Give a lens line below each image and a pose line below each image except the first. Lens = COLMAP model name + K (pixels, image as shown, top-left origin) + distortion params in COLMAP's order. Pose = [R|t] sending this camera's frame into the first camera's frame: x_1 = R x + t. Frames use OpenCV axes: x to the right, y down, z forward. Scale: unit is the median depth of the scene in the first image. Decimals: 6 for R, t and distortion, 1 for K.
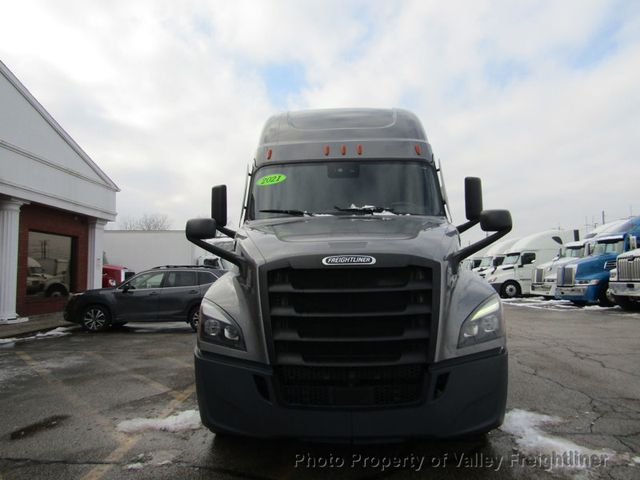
lens RADIAL K [[451.1, 0, 320.0], [0, 451.1, 240.0], [0, 0, 1]] dist [-0.087150, -0.001384]
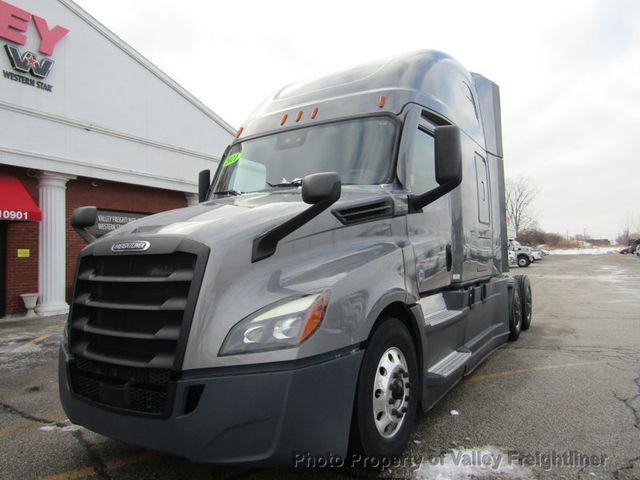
lens RADIAL K [[449.1, 0, 320.0], [0, 449.1, 240.0], [0, 0, 1]] dist [-0.024733, 0.008750]
pose [[0.871502, -0.024414, -0.489784, 0.838572], [0.049488, 0.998040, 0.038308, 0.016004], [0.487889, -0.057623, 0.871002, 0.396940]]
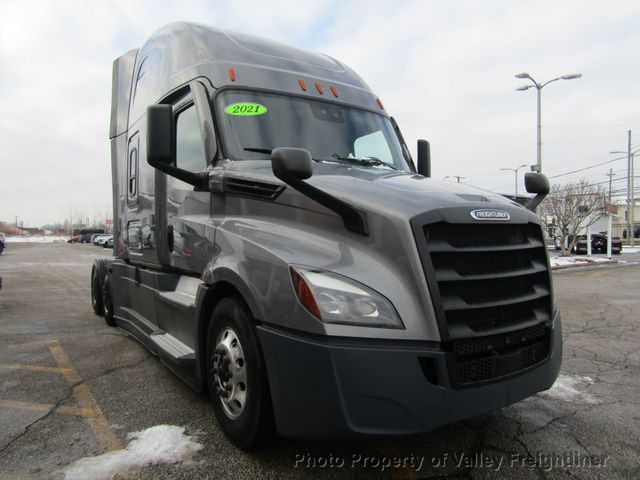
lens RADIAL K [[451.1, 0, 320.0], [0, 451.1, 240.0], [0, 0, 1]] dist [-0.087150, -0.001384]
pose [[0.807549, -0.000511, 0.589801, -0.734045], [-0.046890, 0.996779, 0.065065, 0.052197], [-0.587934, -0.080199, 0.804923, 0.477764]]
